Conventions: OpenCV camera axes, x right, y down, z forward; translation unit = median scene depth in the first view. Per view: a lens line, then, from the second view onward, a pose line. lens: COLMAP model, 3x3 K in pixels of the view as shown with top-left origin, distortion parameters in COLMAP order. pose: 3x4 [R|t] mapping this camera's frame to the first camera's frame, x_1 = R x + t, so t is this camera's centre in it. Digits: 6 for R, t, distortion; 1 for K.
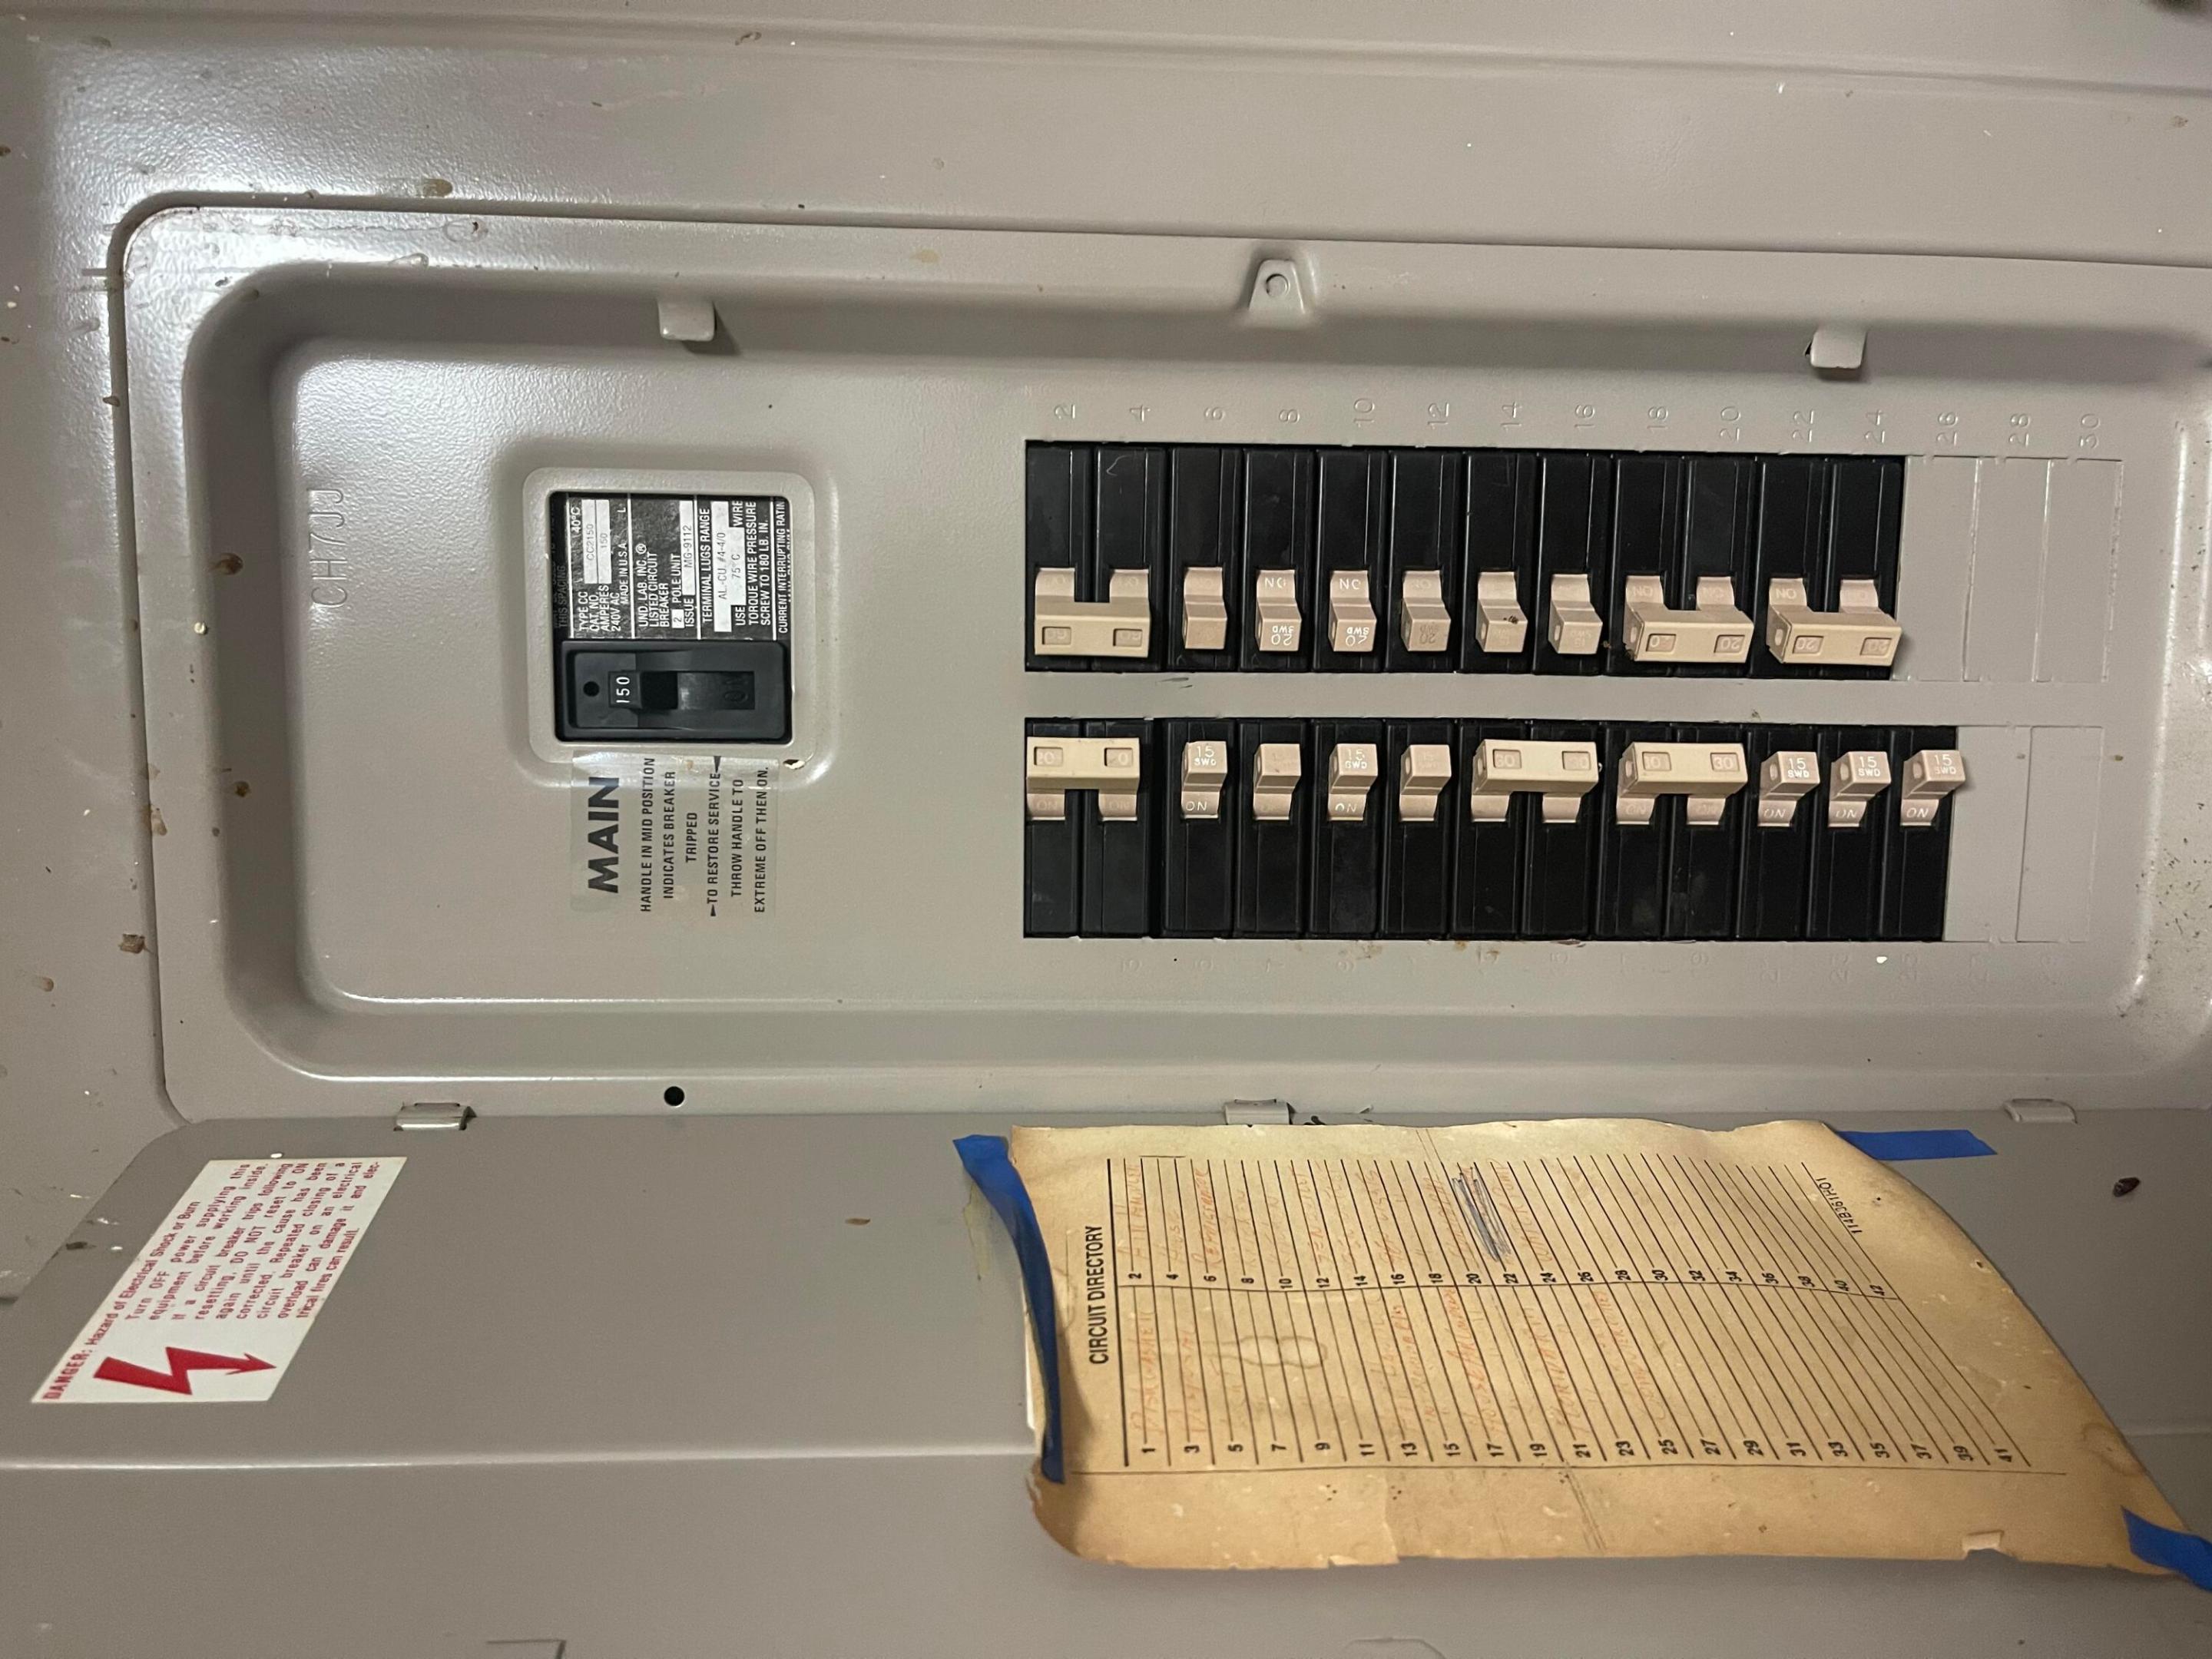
lens RADIAL K [[1686.8, 0, 1109.6], [0, 1686.8, 827.7], [0, 0, 1]] dist [0.026177, -0.025224]
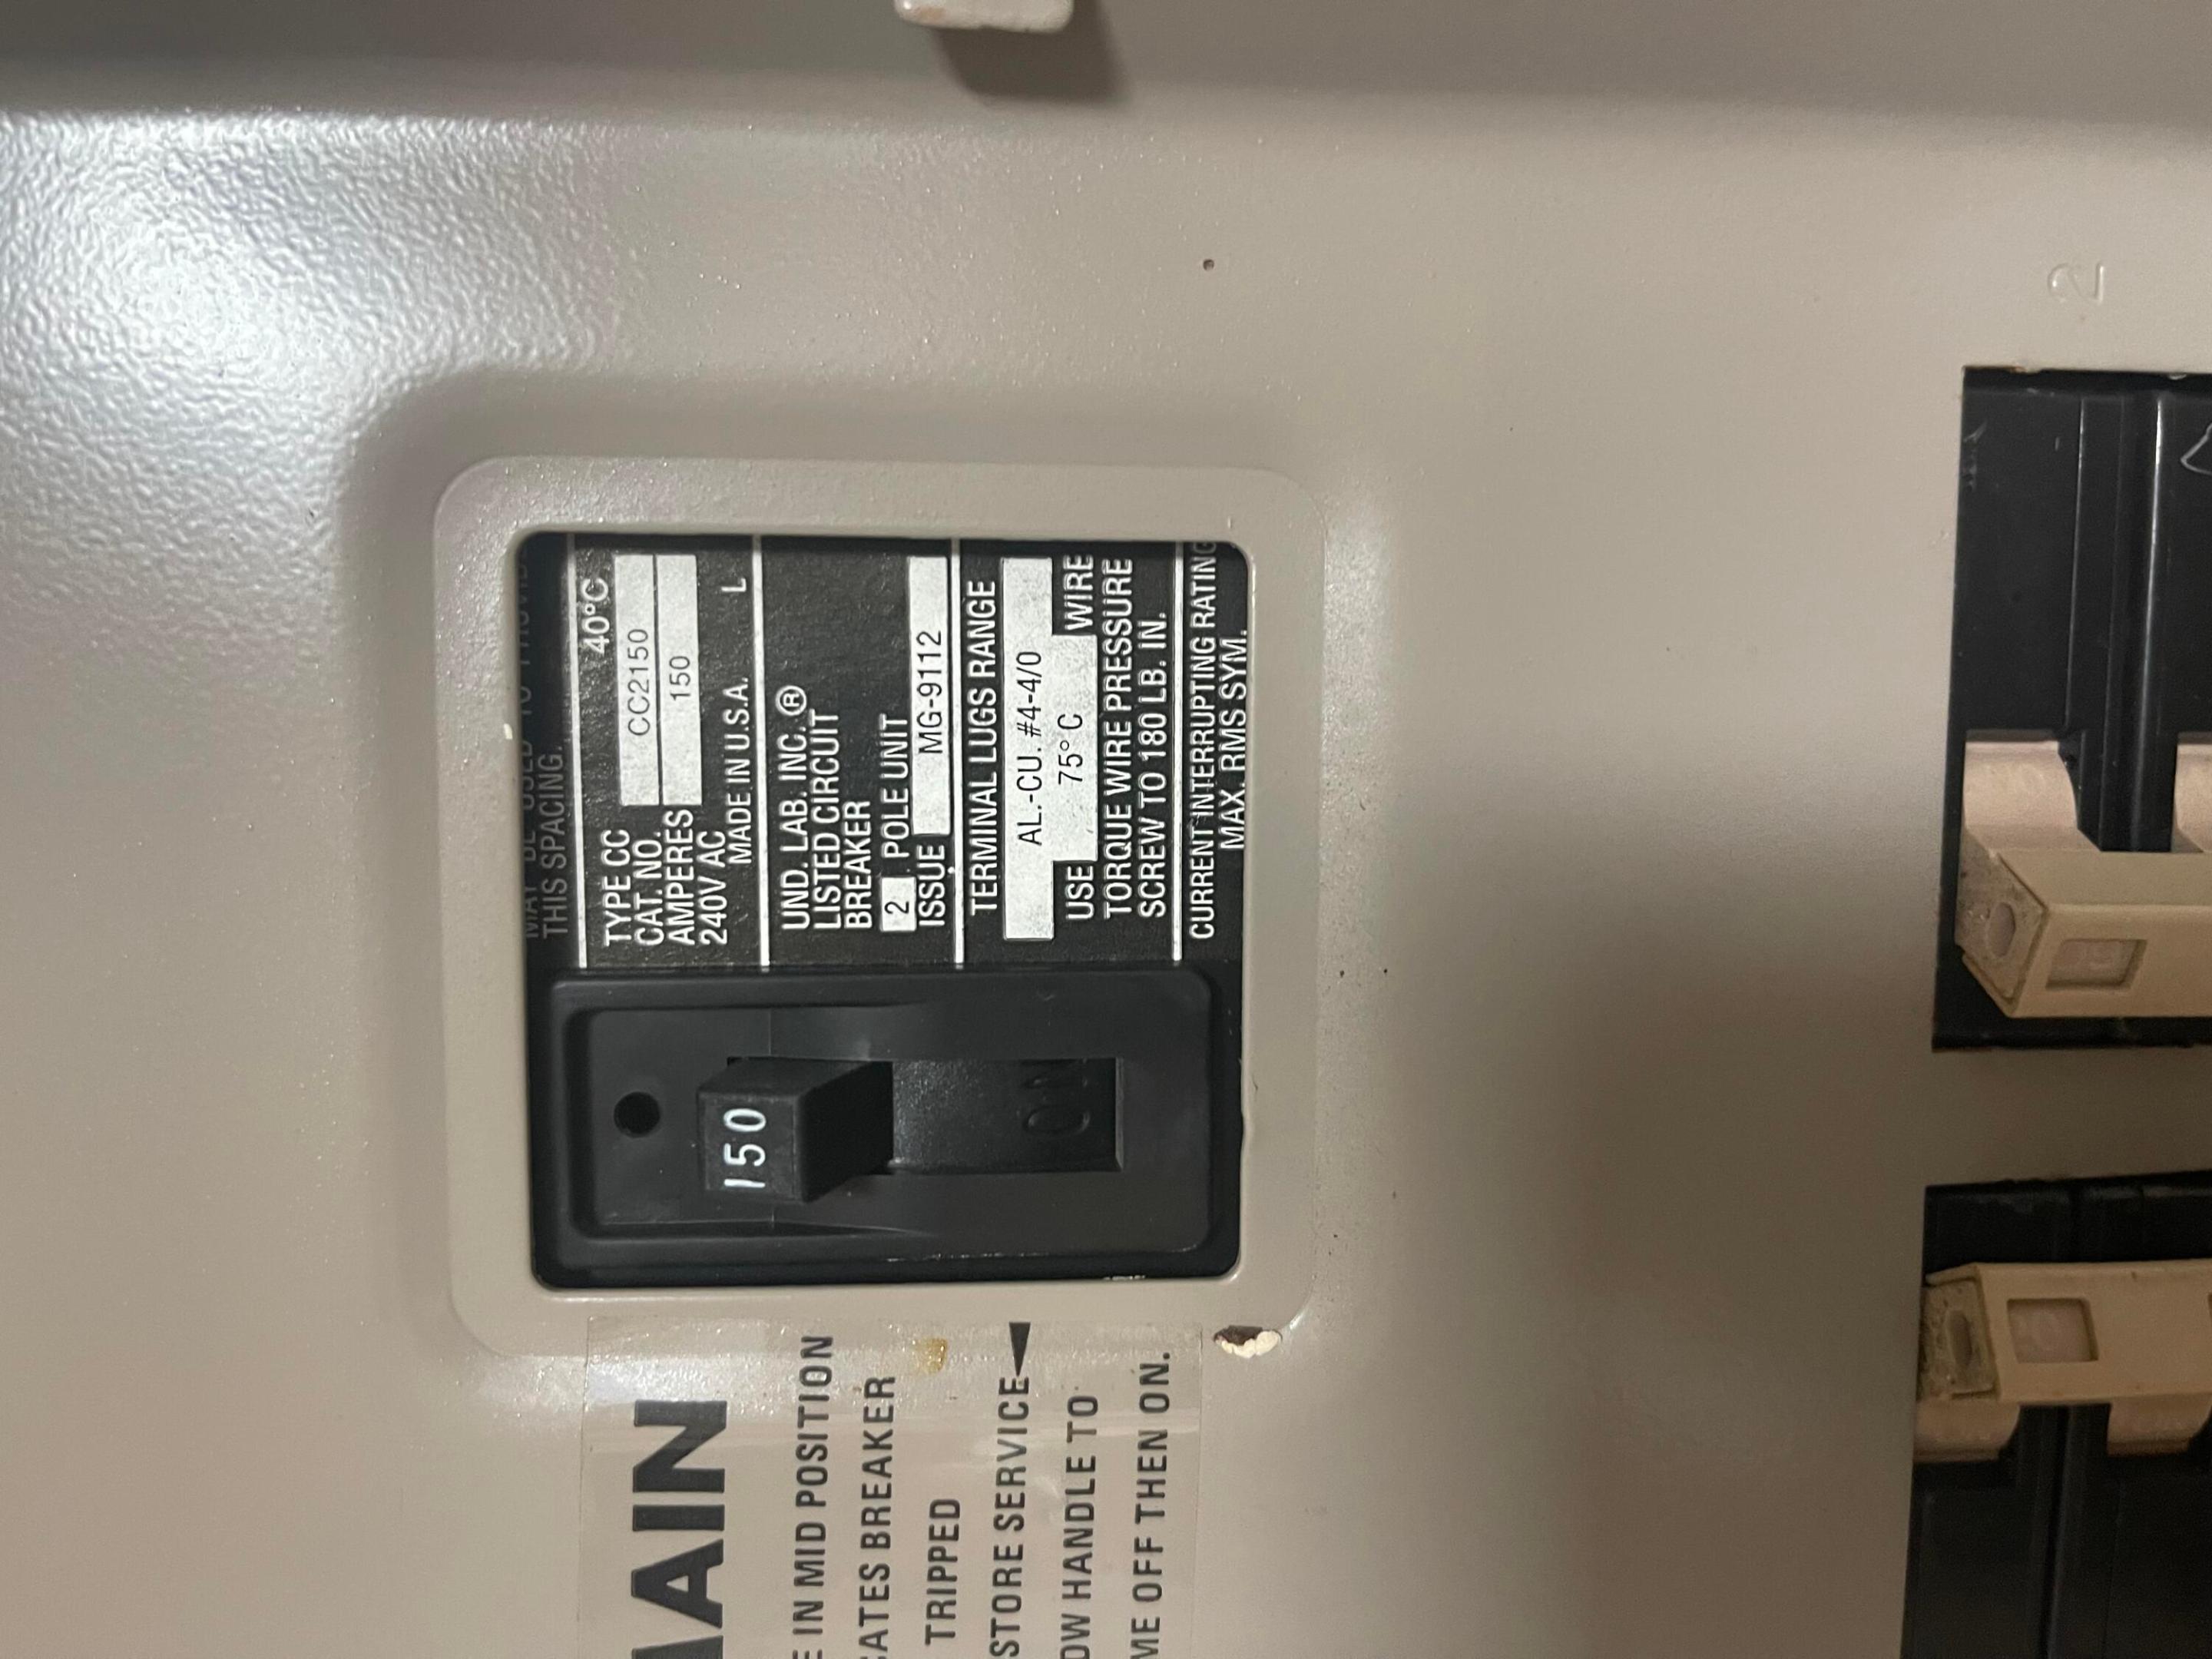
lens RADIAL K [[1686.8, 0, 1099.4], [0, 1686.8, 776.0], [0, 0, 1]] dist [0.026177, -0.025224]
pose [[0.999905, -0.004651, 0.012983, -0.220456], [0.004859, 0.999860, -0.016023, -0.144282], [-0.012907, 0.016085, 0.999787, 0.665376]]
